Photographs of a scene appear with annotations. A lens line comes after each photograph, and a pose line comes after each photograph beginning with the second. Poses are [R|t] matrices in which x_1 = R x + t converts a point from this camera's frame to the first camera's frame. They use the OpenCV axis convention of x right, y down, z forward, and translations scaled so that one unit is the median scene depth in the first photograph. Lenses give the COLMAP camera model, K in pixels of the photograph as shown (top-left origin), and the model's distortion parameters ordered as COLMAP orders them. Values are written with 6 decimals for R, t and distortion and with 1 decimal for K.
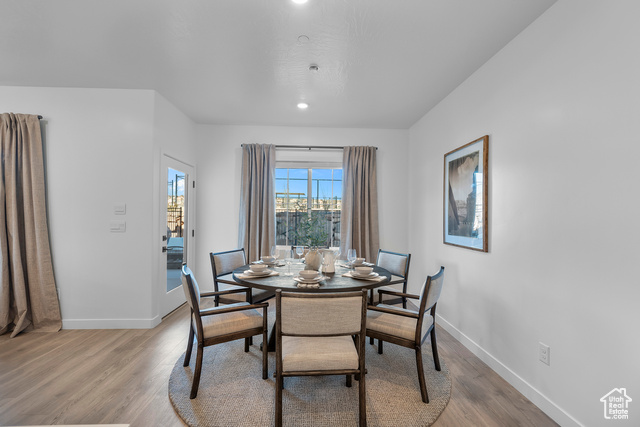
lens RADIAL K [[293.2, 0, 320.9], [0, 293.2, 214.4], [0, 0, 1]] dist [0.001267, -0.000002]
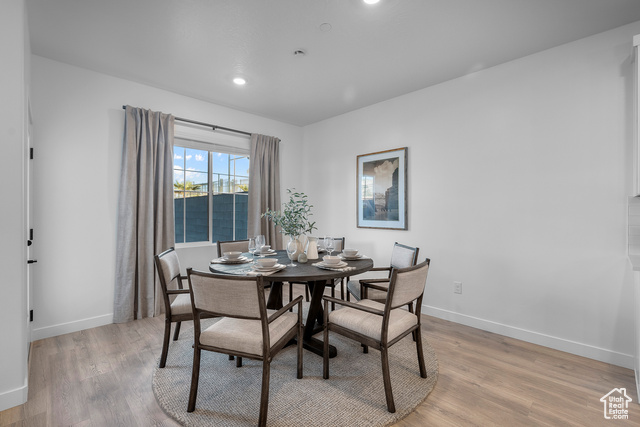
lens RADIAL K [[293.2, 0, 324.2], [0, 293.2, 212.1], [0, 0, 1]] dist [0.001267, -0.000002]
pose [[0.728896, -0.013322, 0.684494, -0.531807], [0.004039, 0.999877, 0.015159, 0.014497], [-0.684612, -0.008285, 0.728861, 0.191346]]
